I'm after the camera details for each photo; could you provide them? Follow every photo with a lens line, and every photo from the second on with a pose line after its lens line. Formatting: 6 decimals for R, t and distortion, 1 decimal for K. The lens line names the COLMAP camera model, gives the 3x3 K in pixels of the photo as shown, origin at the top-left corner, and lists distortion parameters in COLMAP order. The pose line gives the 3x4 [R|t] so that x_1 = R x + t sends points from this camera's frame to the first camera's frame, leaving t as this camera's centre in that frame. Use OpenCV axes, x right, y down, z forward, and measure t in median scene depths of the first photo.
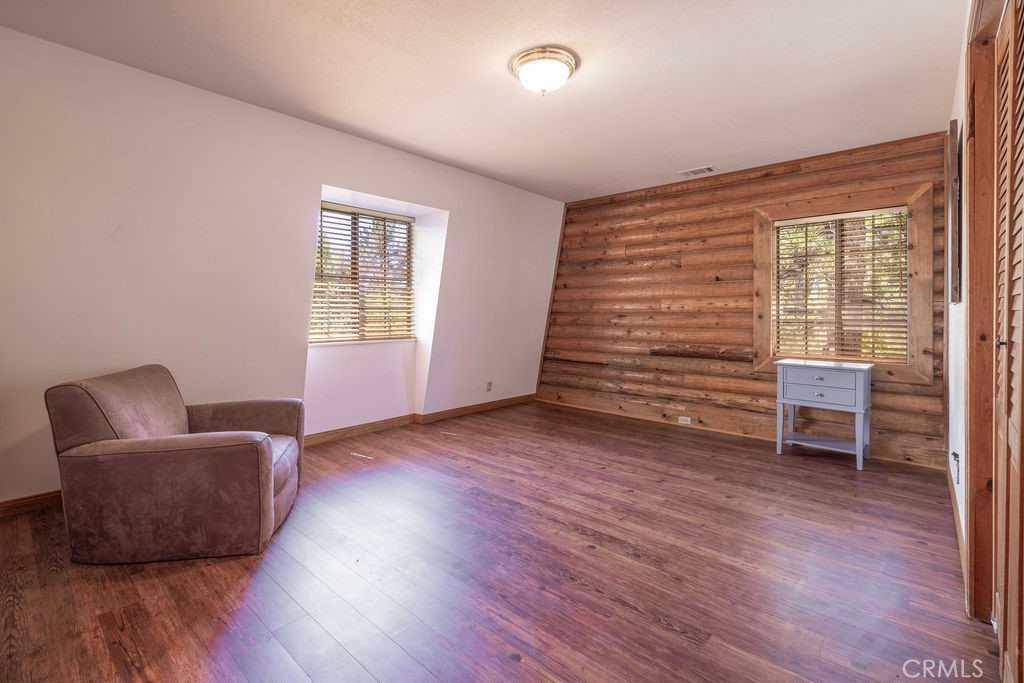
lens RADIAL K [[475.5, 0, 513.1], [0, 475.5, 317.6], [0, 0, 1]] dist [0.002813, 0.000230]
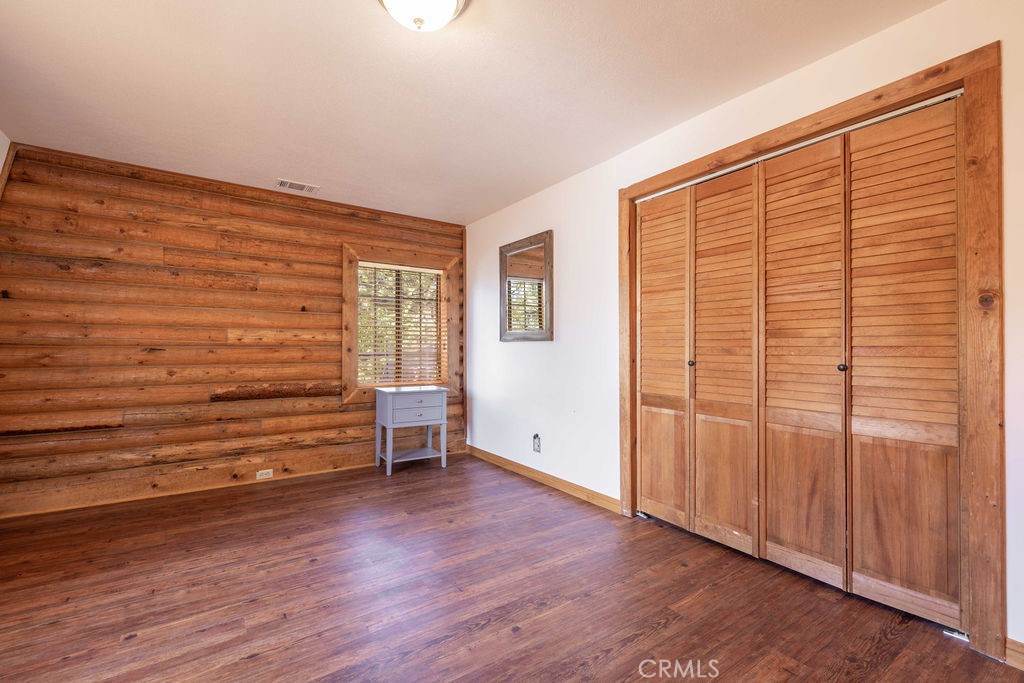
lens RADIAL K [[430.7, 0, 510.5], [0, 430.7, 341.4], [0, 0, 1]] dist [0.002106, 0.000273]
pose [[0.233281, 0.013142, 0.972321, -0.293214], [0.004256, 0.999885, -0.014535, -0.004574], [-0.972400, 0.007529, 0.233199, 0.423800]]
